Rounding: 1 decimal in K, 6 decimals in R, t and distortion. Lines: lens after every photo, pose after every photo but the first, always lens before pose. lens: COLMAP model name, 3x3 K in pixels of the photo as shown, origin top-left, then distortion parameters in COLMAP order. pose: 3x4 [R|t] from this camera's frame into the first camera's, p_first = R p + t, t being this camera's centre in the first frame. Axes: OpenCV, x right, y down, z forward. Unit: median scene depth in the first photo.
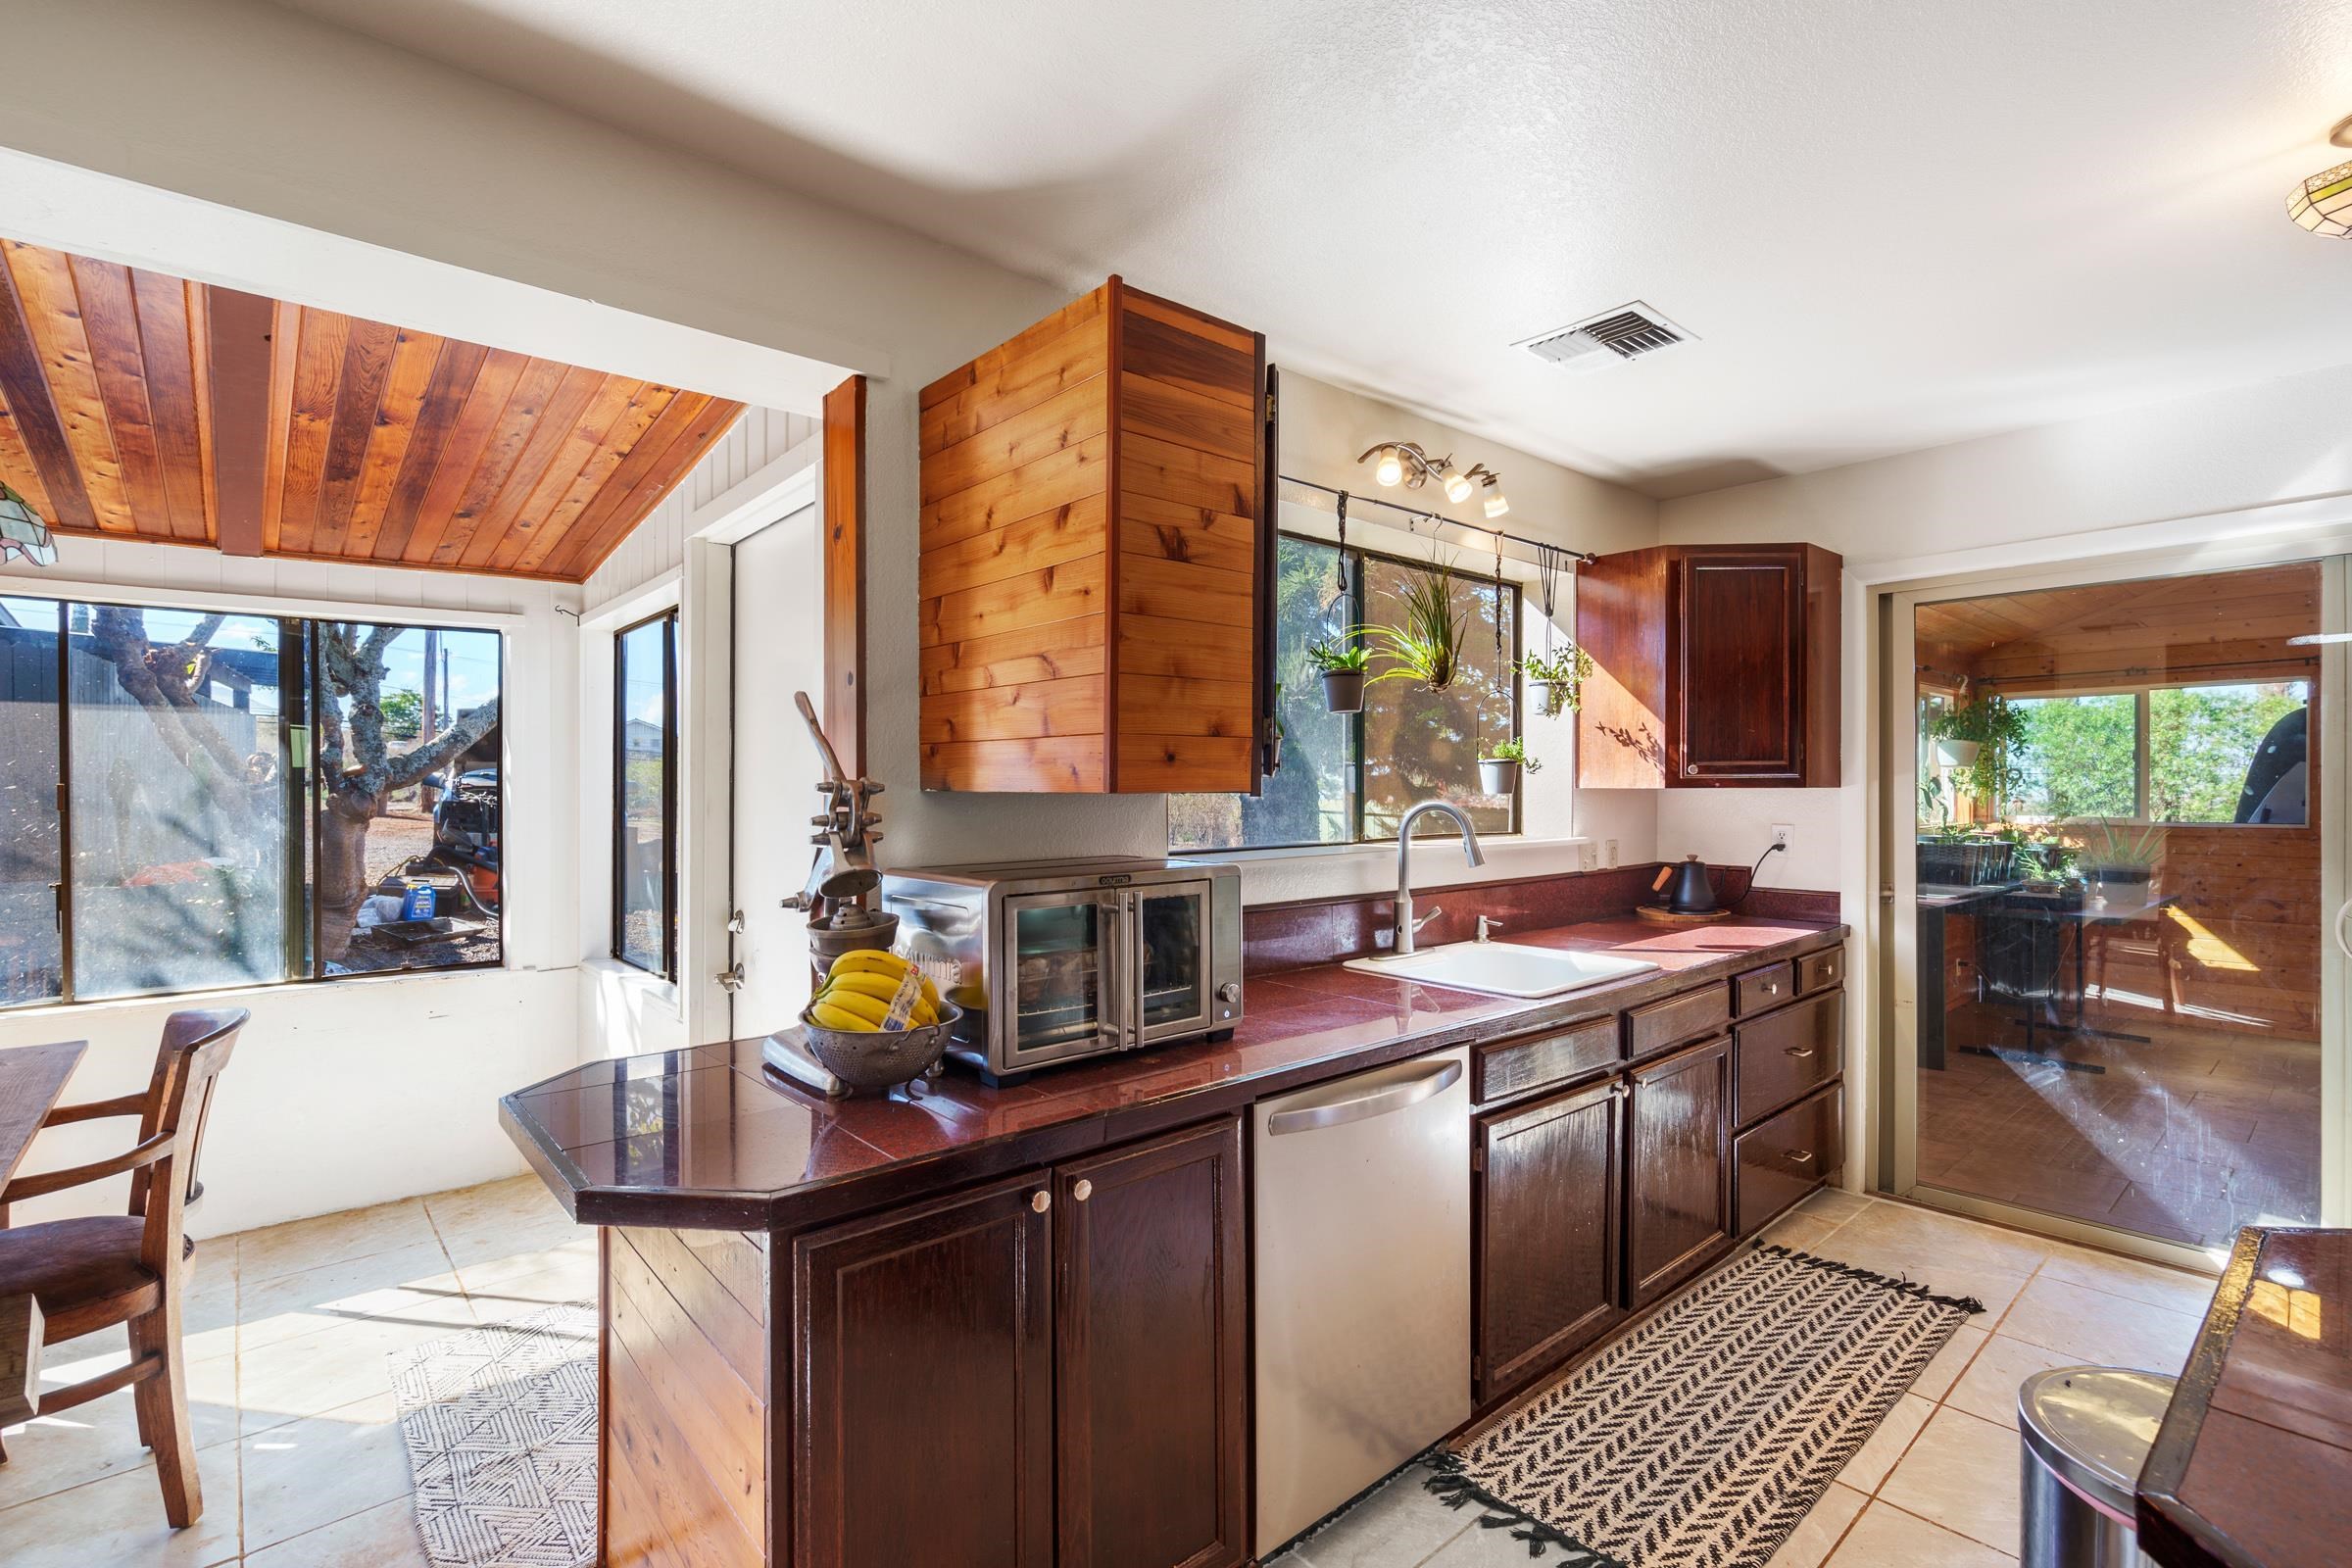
lens RADIAL K [[1077.2, 0, 1169.9], [0, 1077.2, 795.0], [0, 0, 1]] dist [-0.004148, -0.000272]
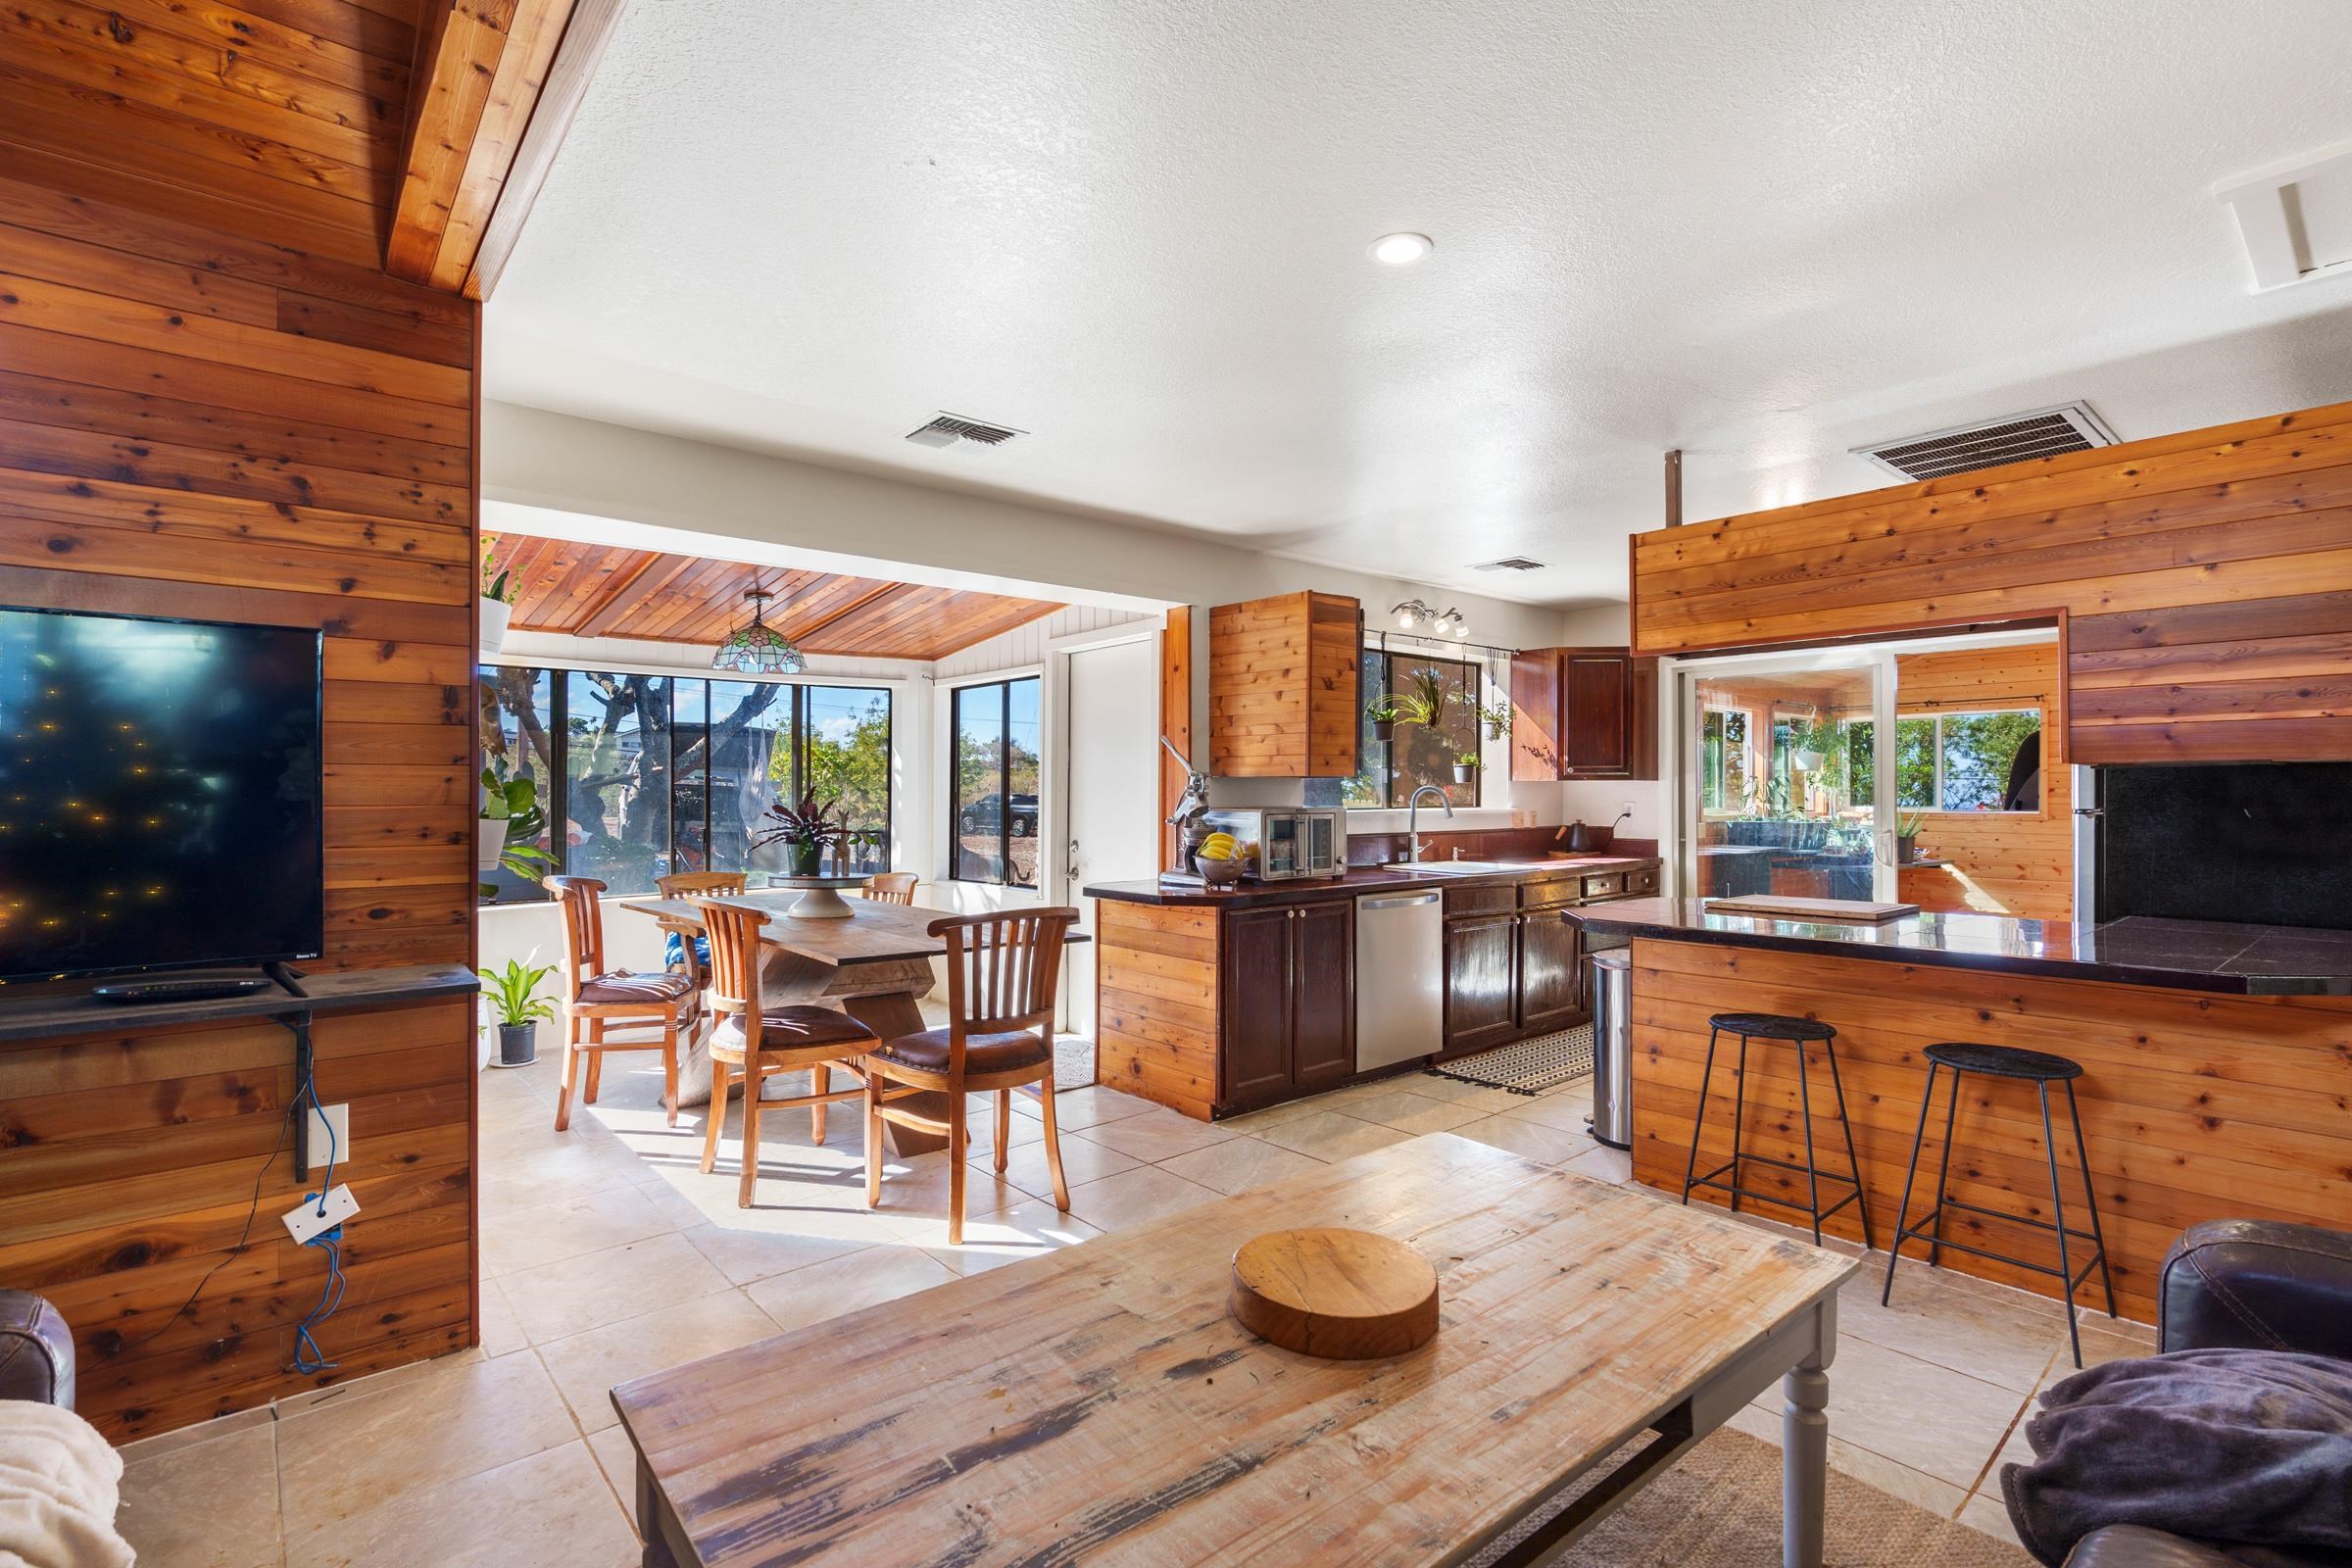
lens RADIAL K [[1077.2, 0, 1169.9], [0, 1077.2, 795.0], [0, 0, 1]] dist [-0.004148, -0.000272]
pose [[0.999983, 0.002303, -0.005448, -0.207027], [-0.002332, 0.999984, -0.005223, 0.032848], [0.005436, 0.005236, 0.999972, -0.926214]]
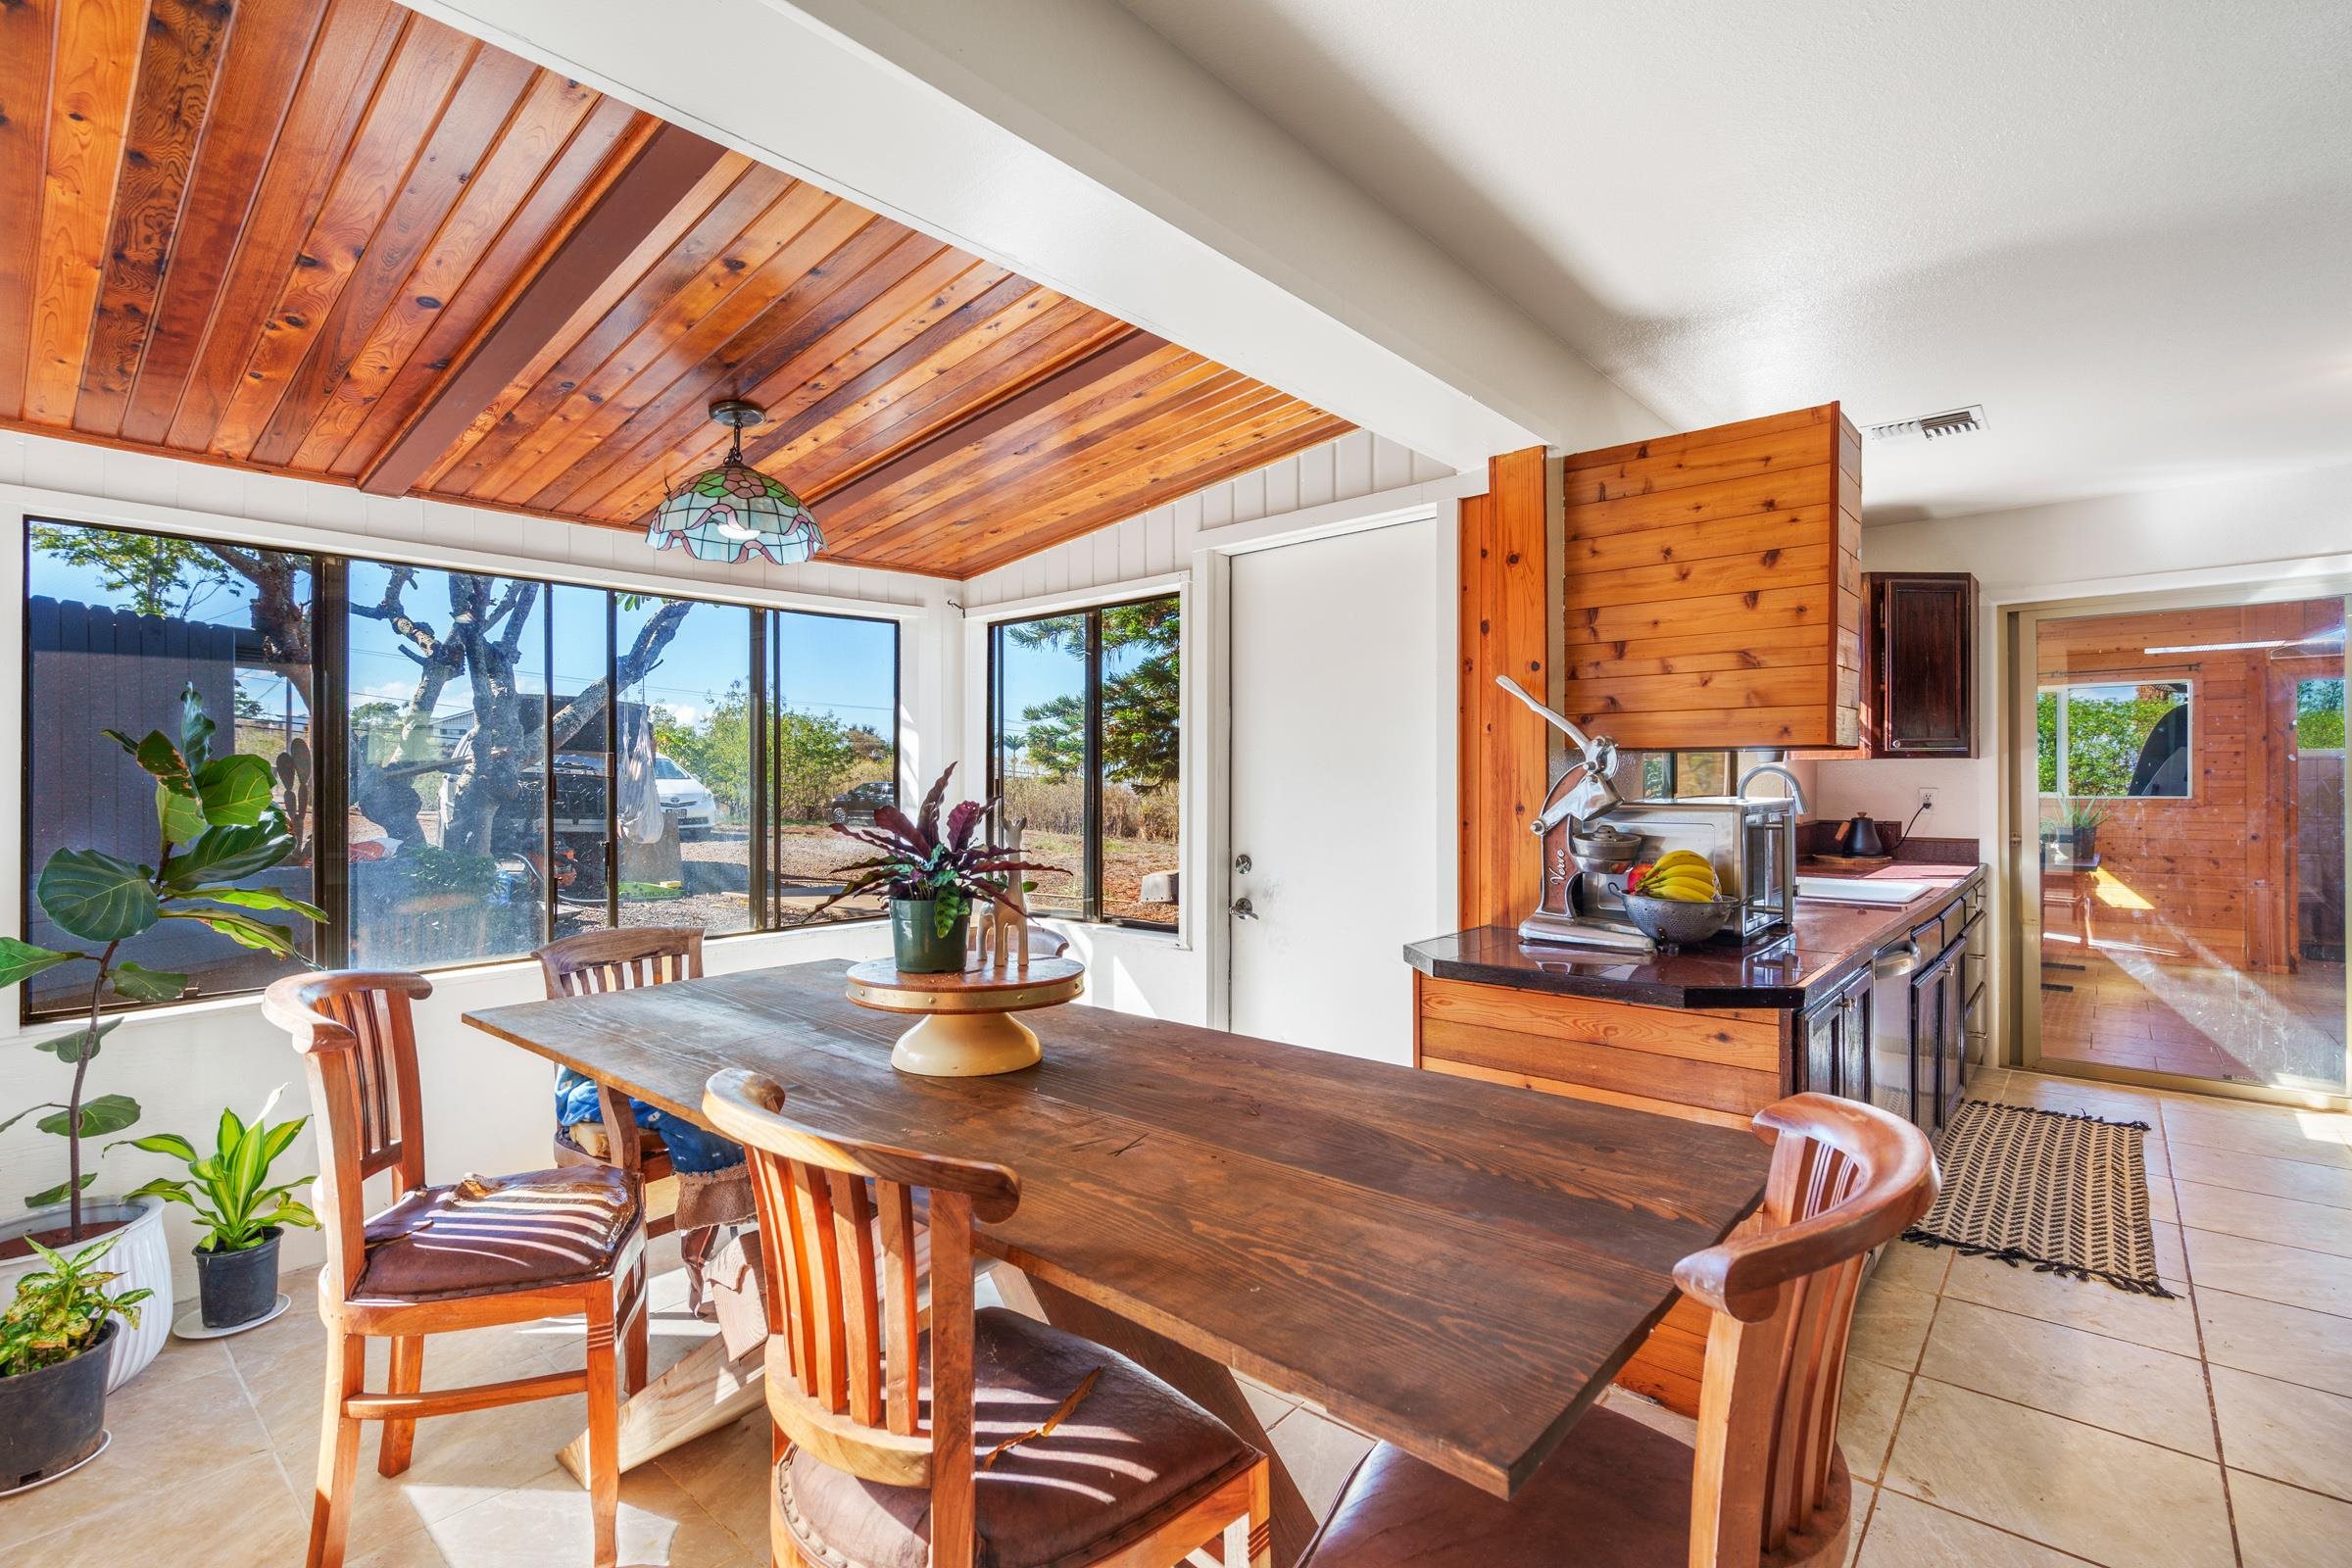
lens RADIAL K [[1060.0, 0, 1176.0], [0, 1060.0, 784.0], [0, 0, 1]] dist [-0.001882, 0.000095]
pose [[0.991413, -0.002762, 0.130736, -0.607899], [0.003331, 0.999986, -0.004133, 0.030070], [-0.130722, 0.004533, 0.991409, -0.179876]]
